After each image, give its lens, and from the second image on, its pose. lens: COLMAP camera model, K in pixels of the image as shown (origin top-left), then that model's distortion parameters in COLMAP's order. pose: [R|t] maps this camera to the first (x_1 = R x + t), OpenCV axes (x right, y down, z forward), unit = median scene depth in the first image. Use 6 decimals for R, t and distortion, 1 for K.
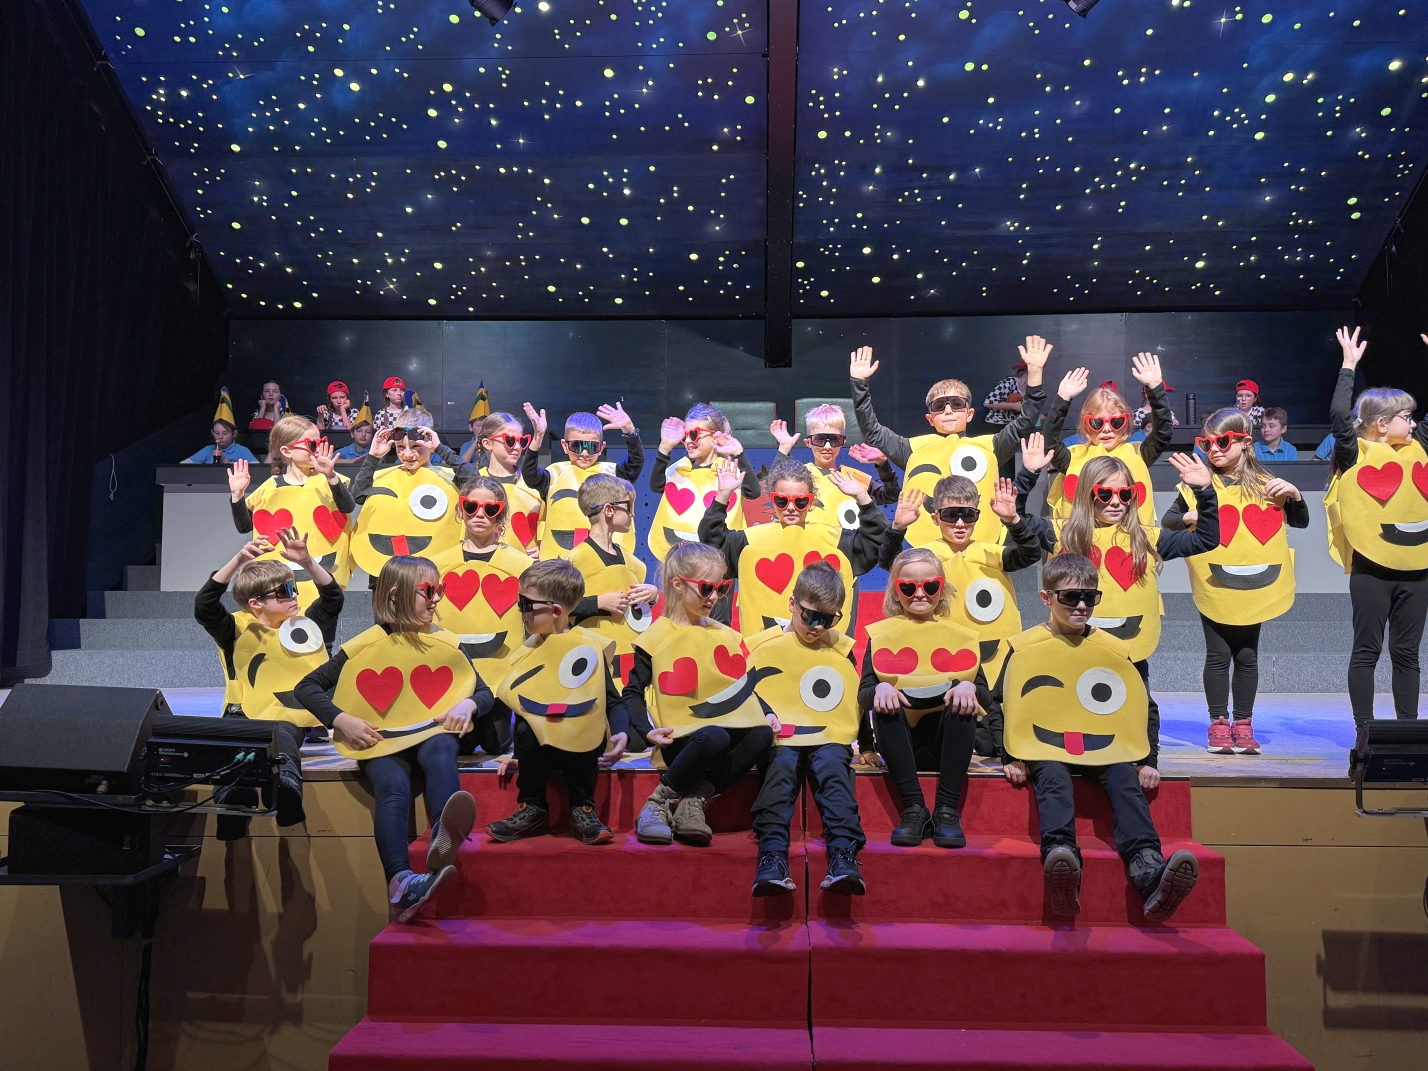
lens RADIAL K [[1243.5, 0, 716.3], [0, 1243.5, 539.2], [0, 0, 1]] dist [0.013135, -0.009501]
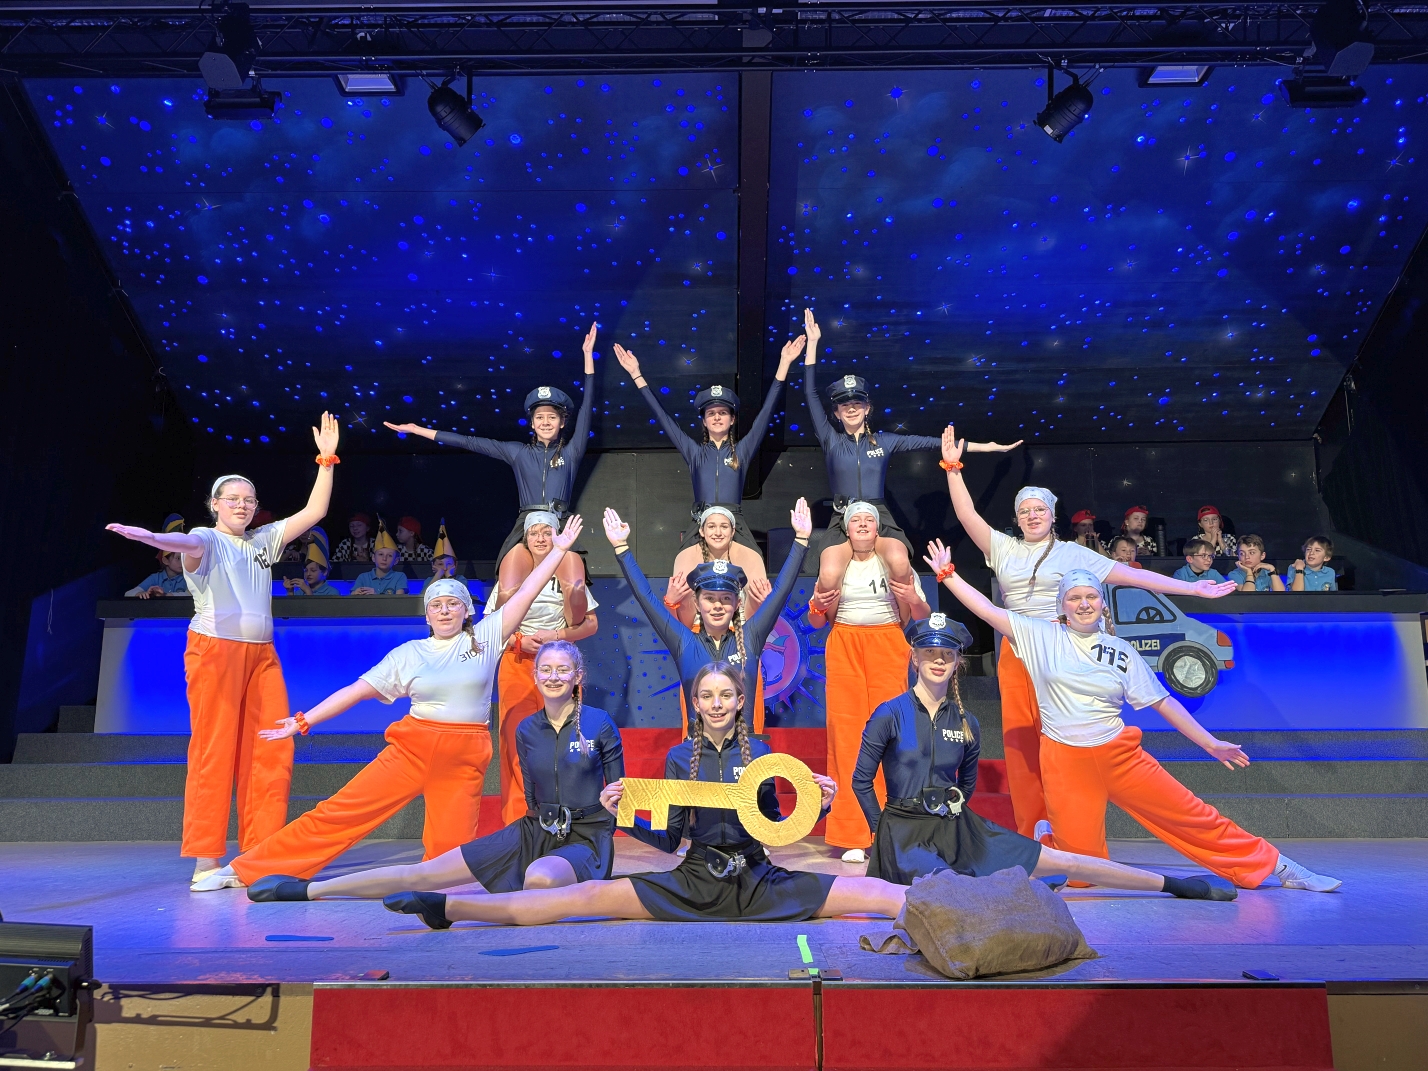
lens RADIAL K [[1116.0, 0, 716.3], [0, 1116.0, 534.1], [0, 0, 1]] dist [0.053150, -0.058668]
pose [[0.999477, 0.000340, 0.032336, -0.005709], [0.003759, 0.991947, -0.126599, 0.002424], [-0.032119, 0.126654, 0.991427, 0.126085]]
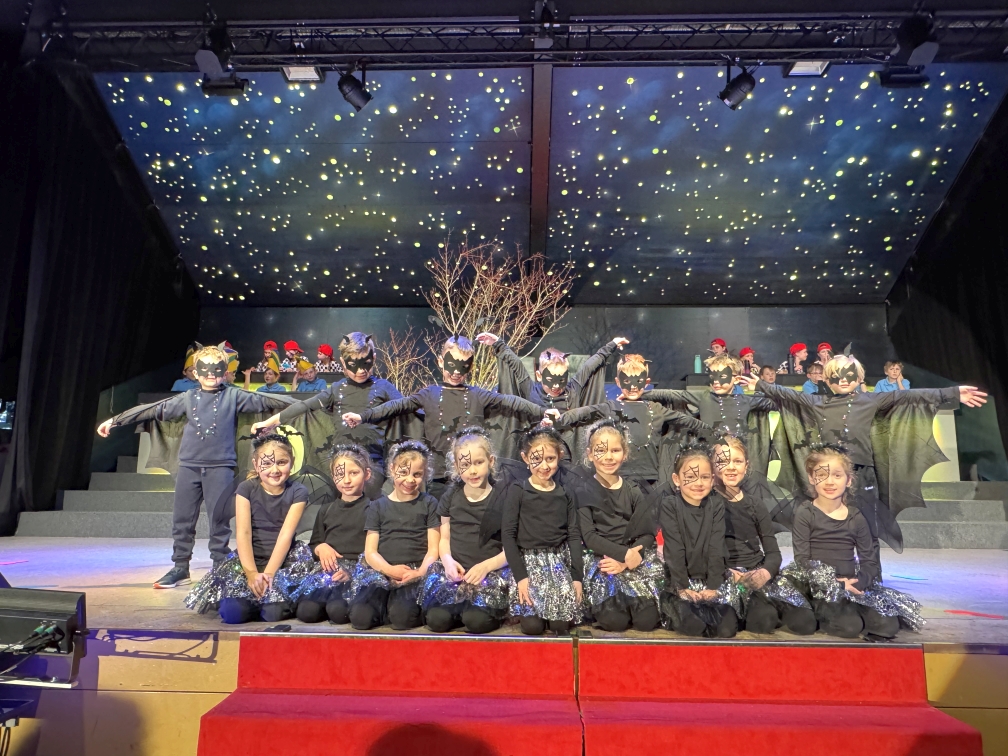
lens RADIAL K [[661.5, 0, 502.1], [0, 661.5, 382.4], [0, 0, 1]] dist [-0.014541, 0.014112]
pose [[0.999897, 0.010265, 0.010041, -0.001909], [-0.009188, 0.994746, -0.101964, 0.008884], [-0.011035, 0.101861, 0.994737, 0.167959]]
